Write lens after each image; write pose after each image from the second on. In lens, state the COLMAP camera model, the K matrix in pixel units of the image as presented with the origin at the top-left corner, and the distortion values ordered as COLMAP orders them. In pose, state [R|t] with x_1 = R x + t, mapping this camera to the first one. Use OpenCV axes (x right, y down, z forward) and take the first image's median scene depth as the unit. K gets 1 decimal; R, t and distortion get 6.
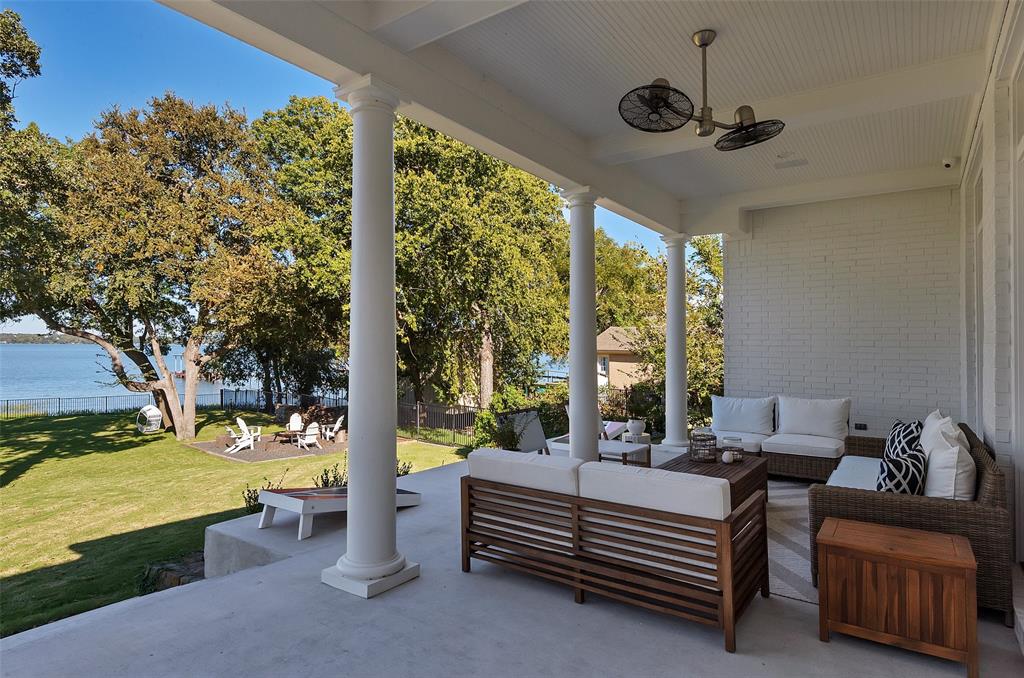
lens RADIAL K [[558.8, 0, 519.1], [0, 558.8, 335.8], [0, 0, 1]] dist [0.001002, -0.005476]
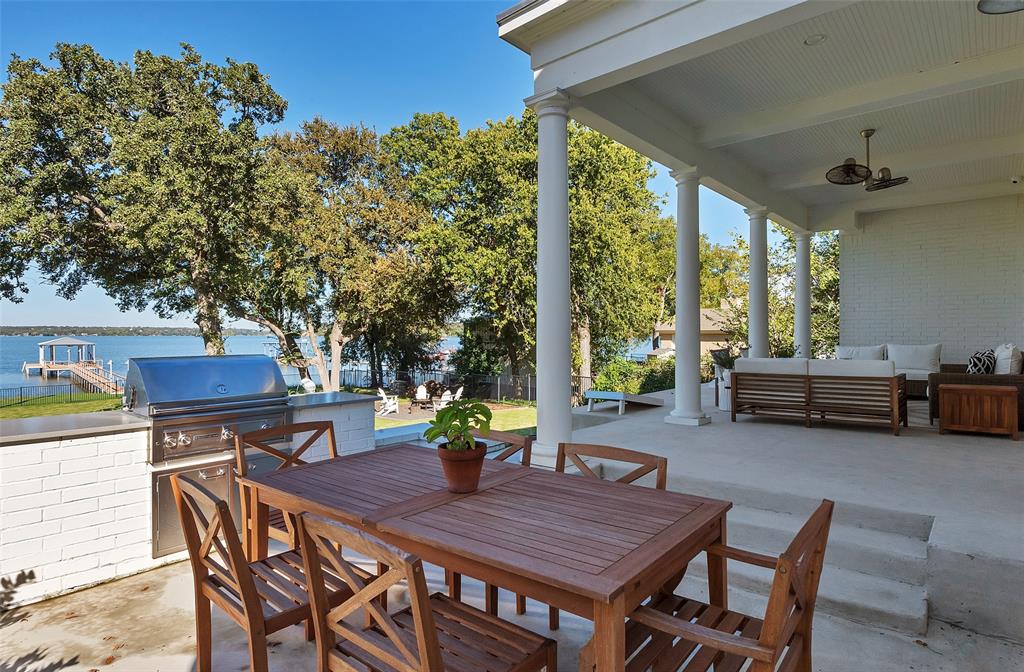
lens RADIAL K [[558.8, 0, 504.3], [0, 558.8, 343.3], [0, 0, 1]] dist [0.001002, -0.005476]
pose [[0.995087, -0.011216, -0.098366, -0.138752], [0.014633, 0.999312, 0.034086, 0.015546], [0.097916, -0.035358, 0.994566, -0.195209]]
